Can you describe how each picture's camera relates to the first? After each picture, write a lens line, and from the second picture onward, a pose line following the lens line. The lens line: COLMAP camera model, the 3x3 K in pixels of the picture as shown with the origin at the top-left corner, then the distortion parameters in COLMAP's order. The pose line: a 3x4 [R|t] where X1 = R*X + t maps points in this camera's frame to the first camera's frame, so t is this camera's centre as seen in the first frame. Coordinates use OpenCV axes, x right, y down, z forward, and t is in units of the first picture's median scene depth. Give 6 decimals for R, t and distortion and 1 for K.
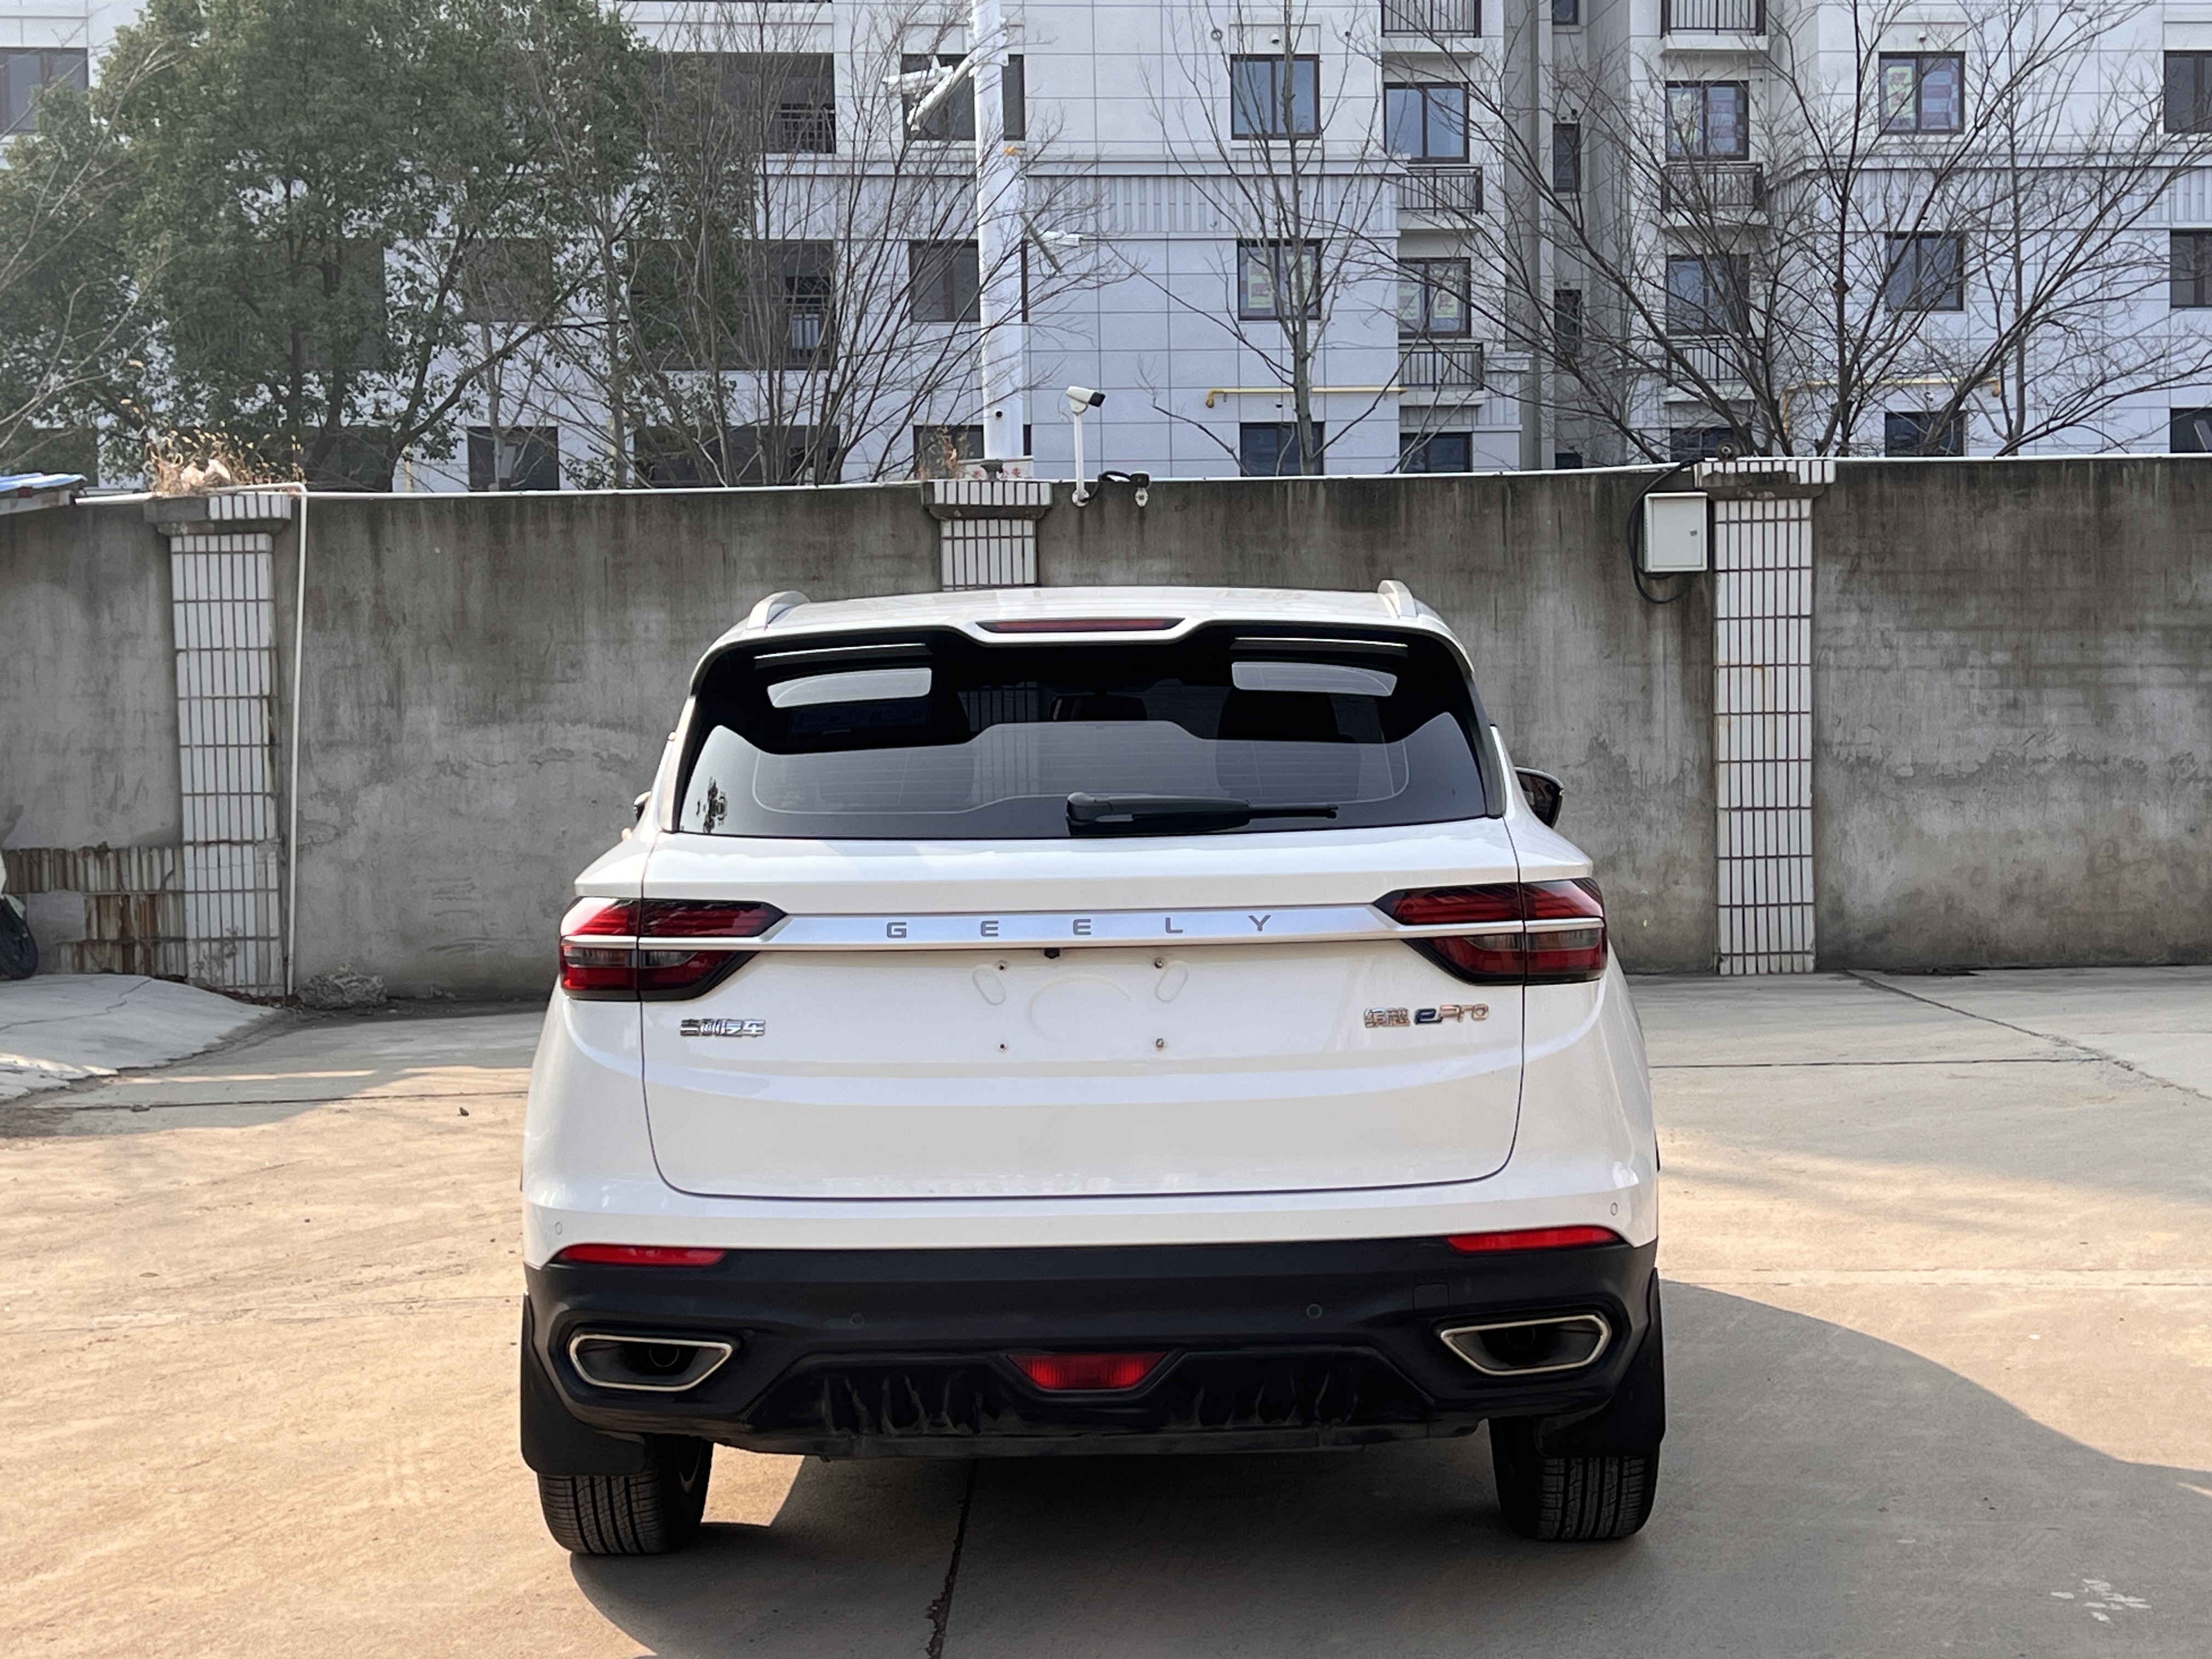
lens RADIAL K [[3441.5, 0, 1115.7], [0, 3441.5, 829.9], [0, 0, 1]] dist [0.098292, 0.000000]
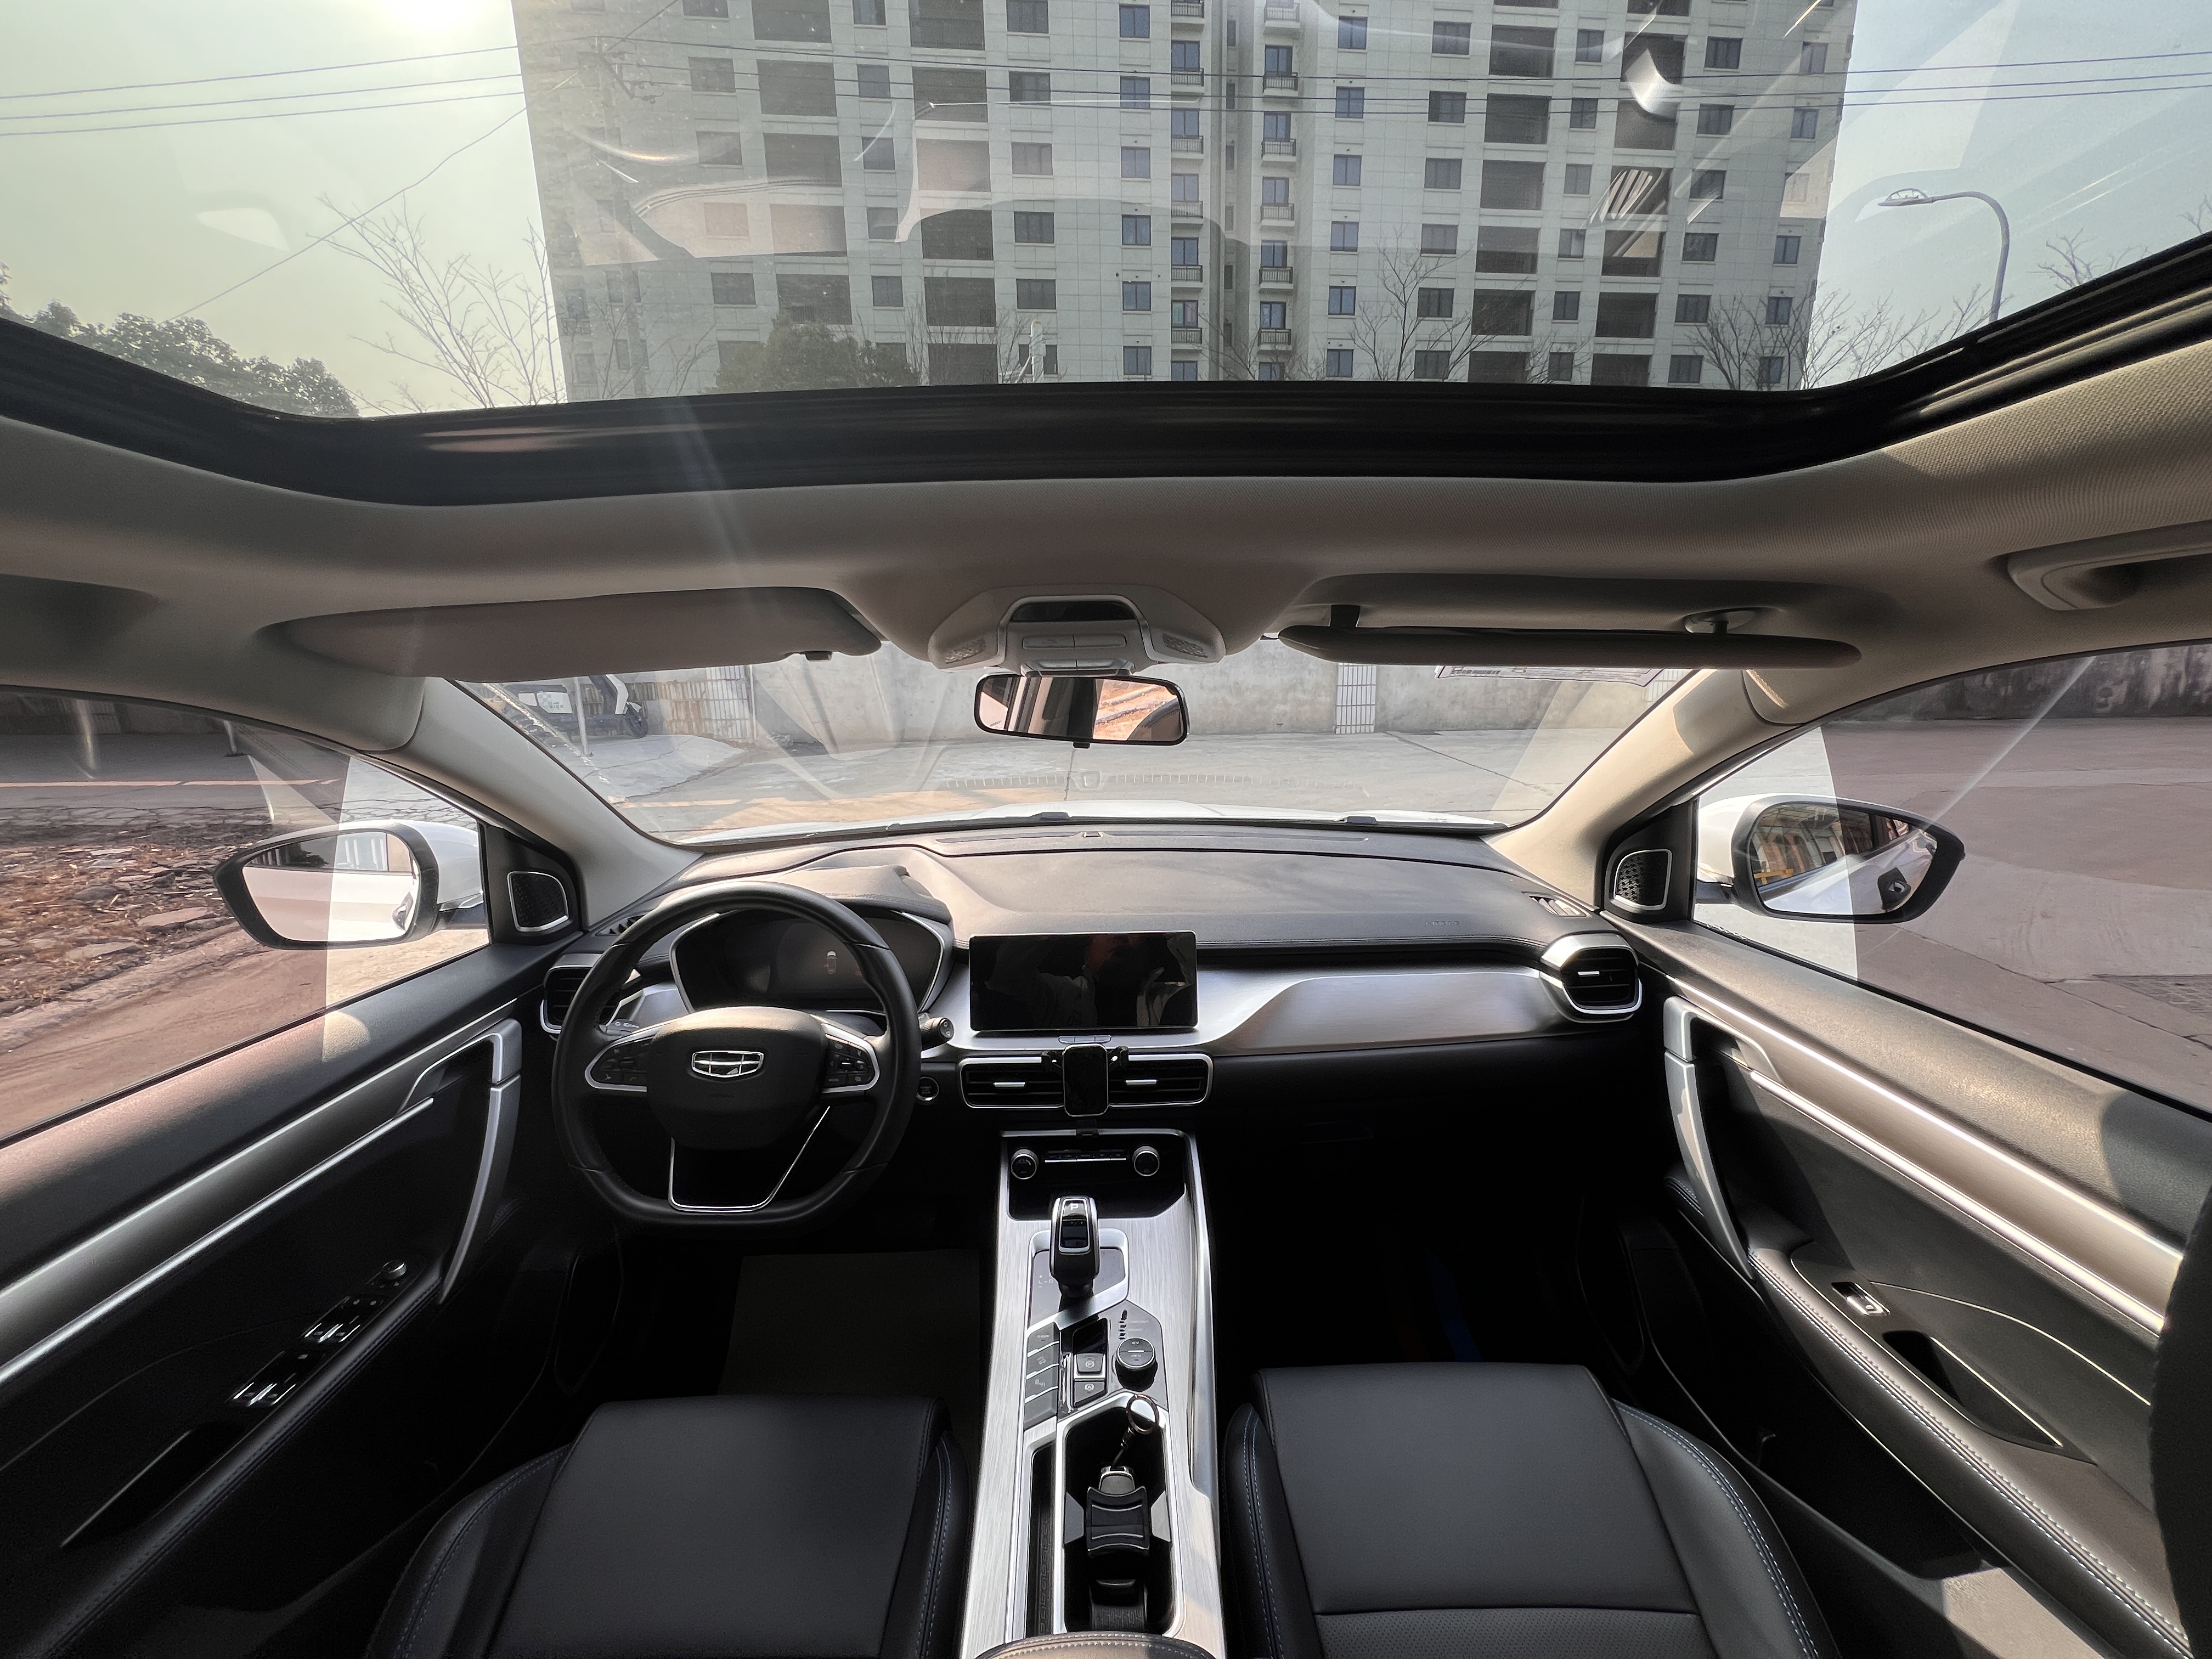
lens RADIAL K [[888.9, 0, 1106.6], [0, 888.9, 837.6], [0, 0, 1]] dist [-0.001770, -0.000141]
pose [[0.999851, 0.005649, -0.016320, 0.021854], [-0.002187, 0.978792, 0.204846, -0.015719], [0.017131, -0.204779, 0.978658, 0.365645]]
